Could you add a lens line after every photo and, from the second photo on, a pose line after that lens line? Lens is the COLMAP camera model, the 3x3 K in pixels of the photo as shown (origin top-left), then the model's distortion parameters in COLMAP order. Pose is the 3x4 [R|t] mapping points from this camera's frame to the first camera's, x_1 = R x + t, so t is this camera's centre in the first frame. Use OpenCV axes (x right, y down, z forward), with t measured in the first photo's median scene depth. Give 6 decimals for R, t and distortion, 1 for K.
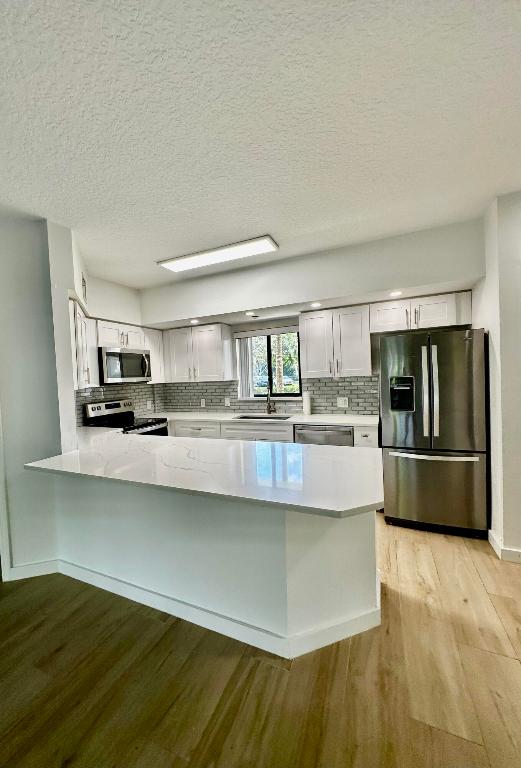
lens RADIAL K [[307.5, 0, 234.3], [0, 307.5, 384.2], [0, 0, 1]] dist [0.000065, 0.000016]
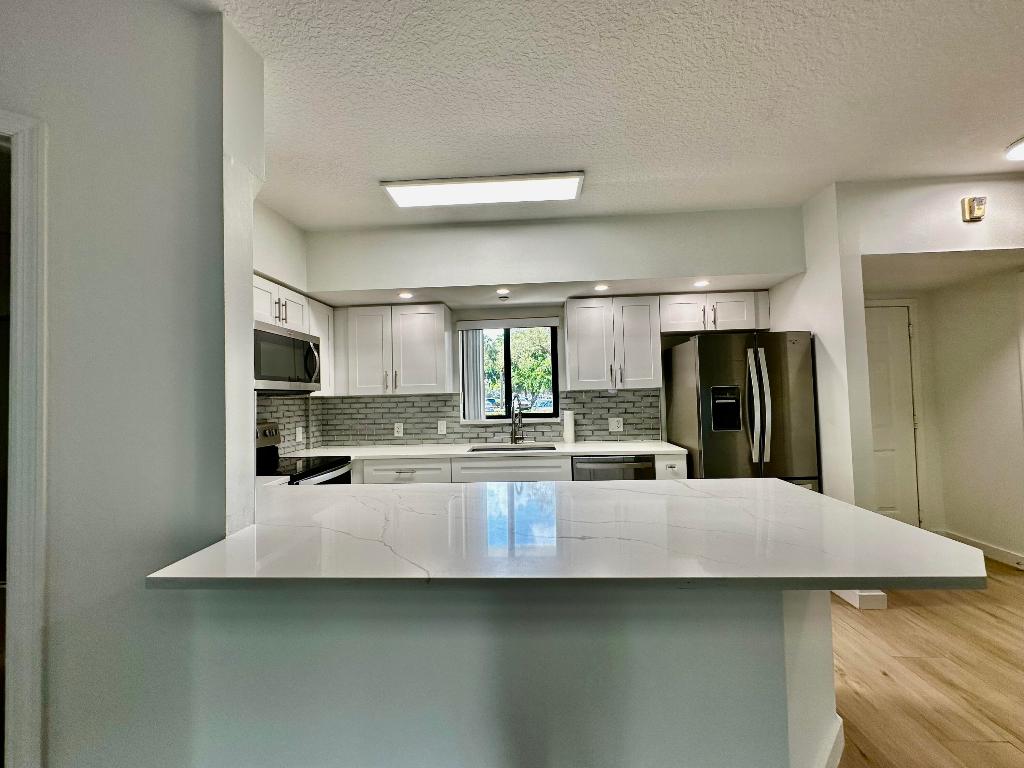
lens RADIAL K [[407.0, 0, 509.7], [0, 407.0, 382.3], [0, 0, 1]] dist [0.003186, 0.000338]
pose [[0.922998, 0.032028, 0.383469, -0.245667], [-0.003785, 0.997238, -0.074181, 0.030003], [-0.384786, 0.067017, 0.920570, 0.179789]]
